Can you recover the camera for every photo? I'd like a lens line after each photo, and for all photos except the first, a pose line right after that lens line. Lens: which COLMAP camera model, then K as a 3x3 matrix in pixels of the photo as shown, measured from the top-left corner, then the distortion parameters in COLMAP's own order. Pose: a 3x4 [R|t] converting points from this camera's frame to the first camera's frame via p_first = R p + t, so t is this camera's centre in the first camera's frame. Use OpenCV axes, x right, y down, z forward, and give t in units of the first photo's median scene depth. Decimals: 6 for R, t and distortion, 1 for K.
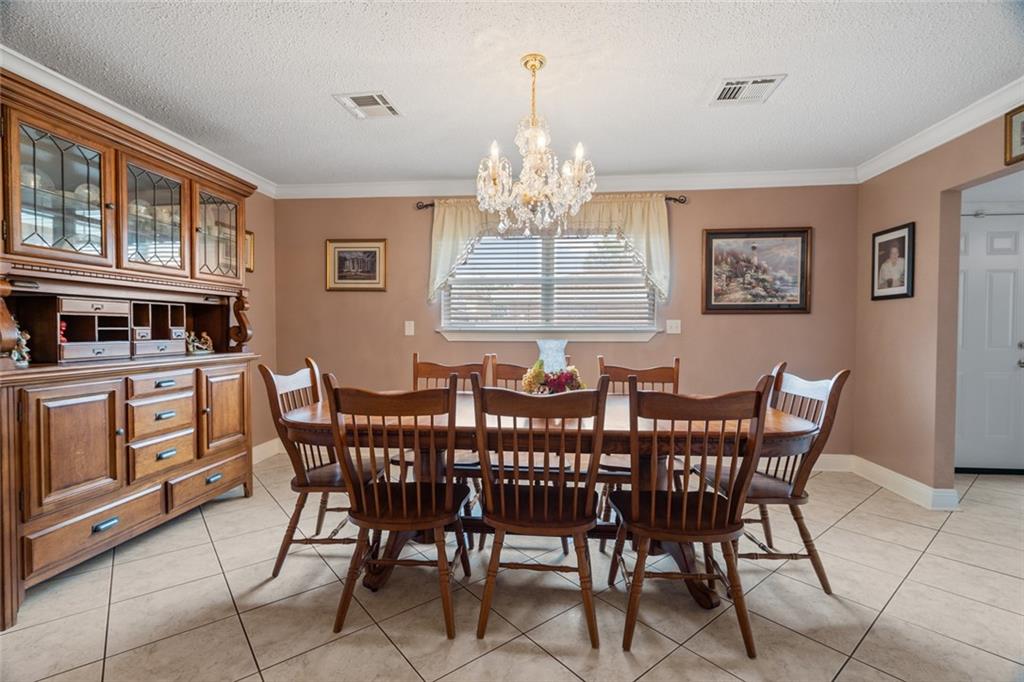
lens RADIAL K [[473.2, 0, 509.3], [0, 473.2, 337.0], [0, 0, 1]] dist [-0.003346, 0.002934]
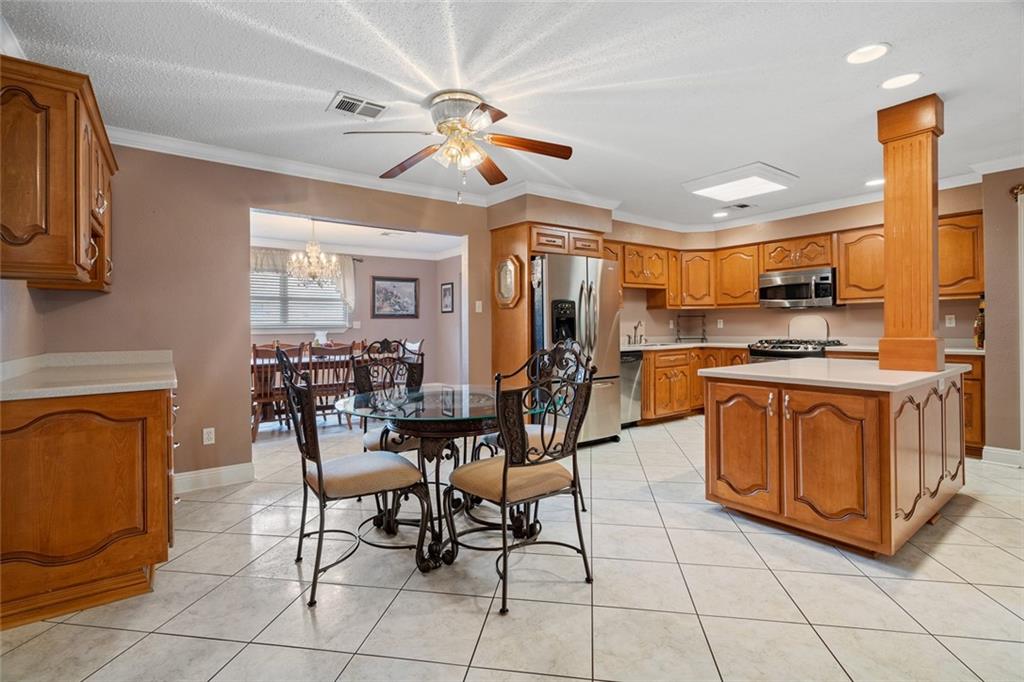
lens RADIAL K [[473.2, 0, 516.0], [0, 473.2, 323.2], [0, 0, 1]] dist [-0.003346, 0.002934]
pose [[0.740831, -0.003250, 0.671683, -0.483700], [0.015959, 0.999791, -0.012764, 0.006948], [-0.671501, 0.020175, 0.740729, -0.895790]]
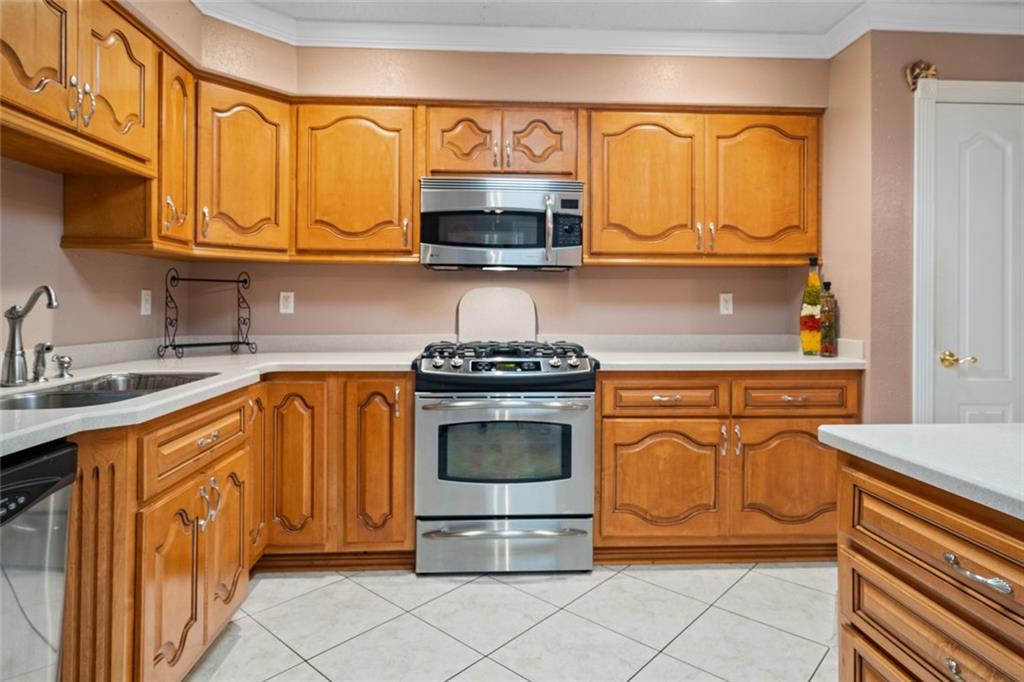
lens RADIAL K [[583.9, 0, 514.1], [0, 583.9, 302.3], [0, 0, 1]] dist [0.014558, -0.002046]
pose [[-0.162246, 0.002590, 0.986747, 0.329476], [0.005285, 0.999984, -0.001756, 0.001067], [-0.986736, 0.004930, -0.162257, -0.322954]]
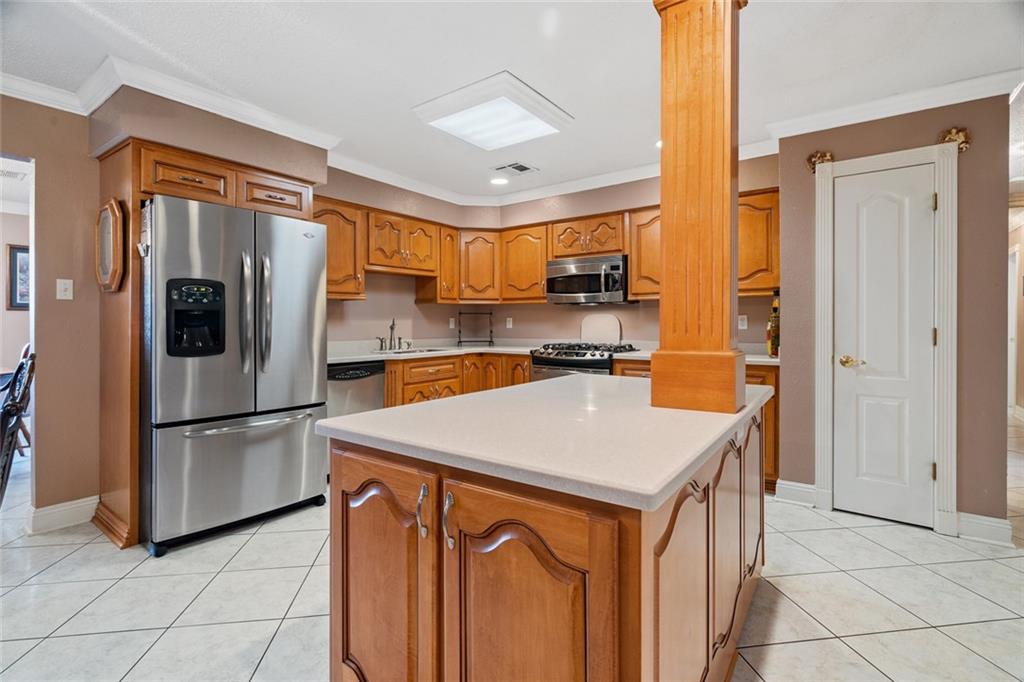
lens RADIAL K [[473.2, 0, 509.8], [0, 473.2, 322.1], [0, 0, 1]] dist [-0.003346, 0.002934]
pose [[0.509945, 0.001415, 0.860206, 0.004033], [0.009322, 0.999931, -0.007171, 0.005727], [-0.860156, 0.011676, 0.509897, -0.835899]]
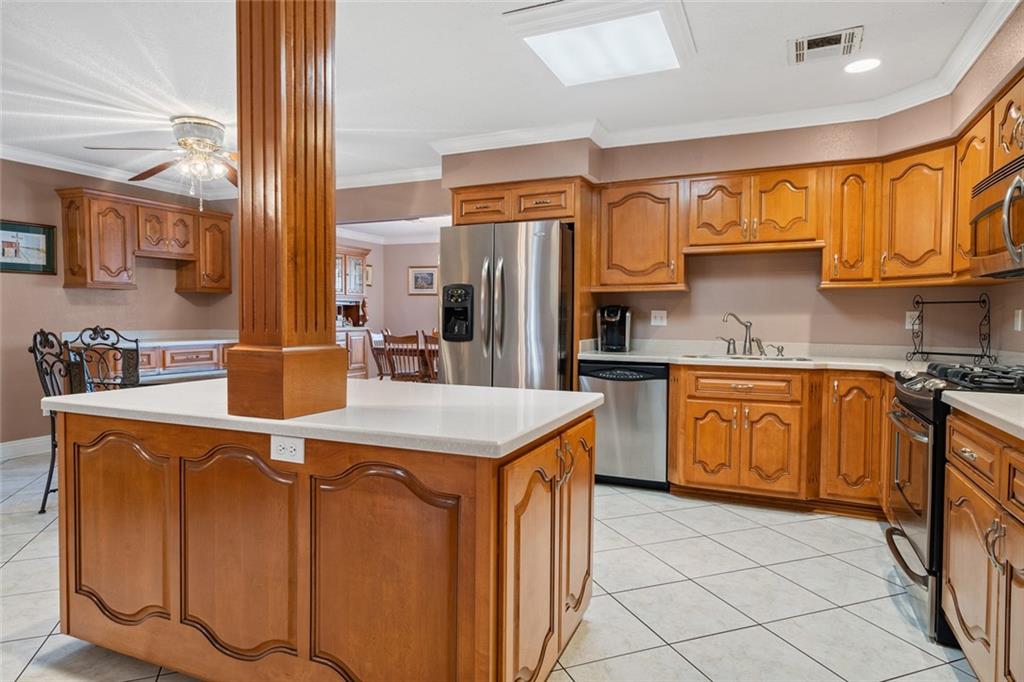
lens RADIAL K [[588.2, 0, 511.7], [0, 588.2, 341.3], [0, 0, 1]] dist [0.002829, 0.001550]
pose [[0.952905, 0.018515, -0.302703, 0.743768], [-0.010269, 0.999532, 0.028812, 0.011061], [0.303095, -0.024347, 0.952649, -1.136077]]
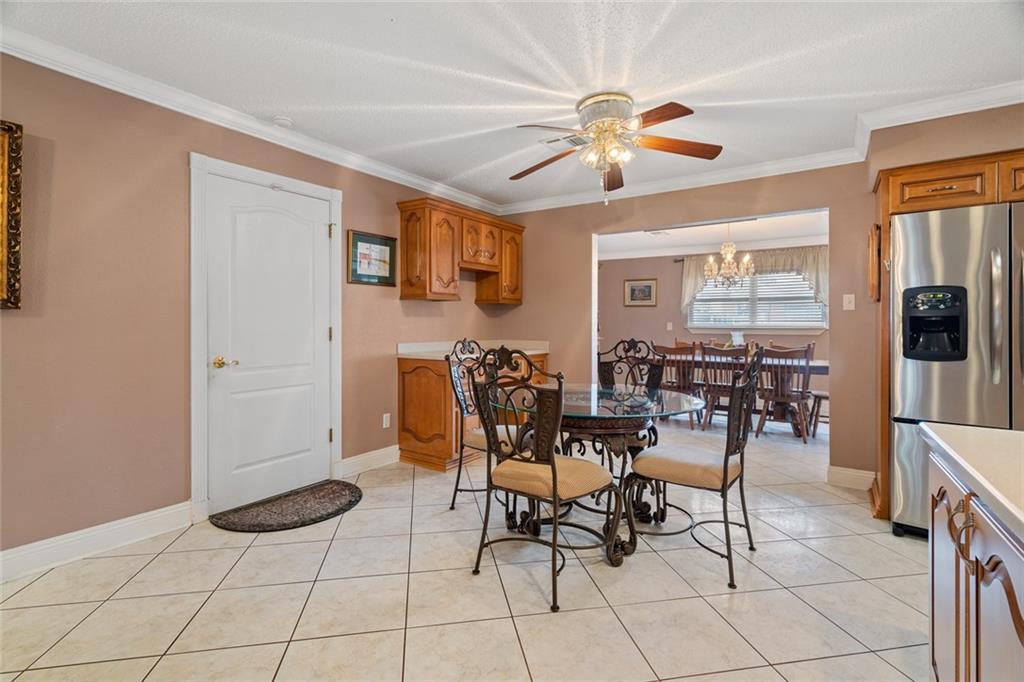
lens RADIAL K [[473.2, 0, 513.0], [0, 473.2, 323.5], [0, 0, 1]] dist [-0.003346, 0.002934]
pose [[0.883494, 0.001815, -0.468438, 0.124979], [-0.010813, 0.999805, -0.016520, 0.008610], [0.468317, 0.019660, 0.883342, -1.003621]]
